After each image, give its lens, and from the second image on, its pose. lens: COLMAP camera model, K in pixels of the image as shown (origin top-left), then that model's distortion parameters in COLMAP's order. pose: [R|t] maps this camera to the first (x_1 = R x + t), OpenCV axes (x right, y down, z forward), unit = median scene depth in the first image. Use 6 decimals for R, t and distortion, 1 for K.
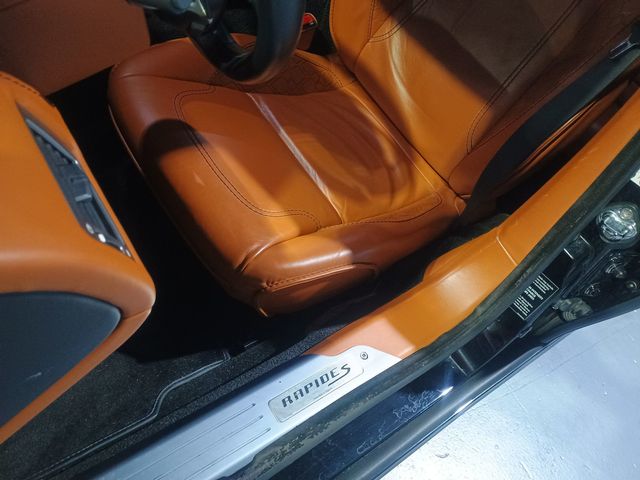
lens RADIAL K [[544.1, 0, 318.6], [0, 544.1, 245.2], [0, 0, 1]] dist [0.046843, -0.048868]
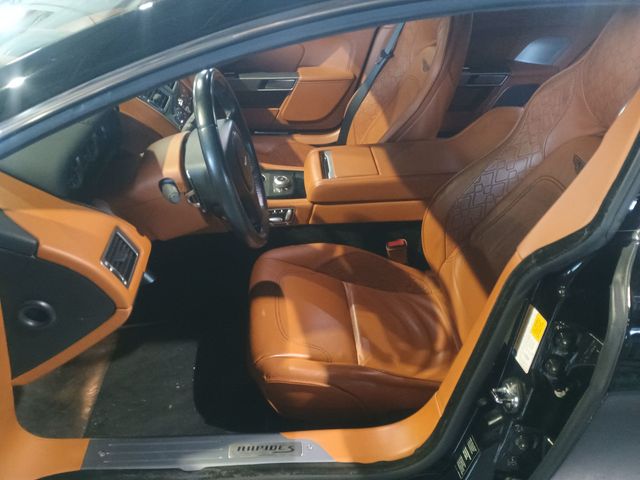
lens RADIAL K [[544.1, 0, 321.5], [0, 544.1, 237.5], [0, 0, 1]] dist [0.046843, -0.048868]
pose [[0.821802, 0.063189, -0.566259, 0.687337], [-0.307147, 0.886197, -0.346866, 0.160640], [0.479899, 0.458980, 0.747686, -0.224853]]
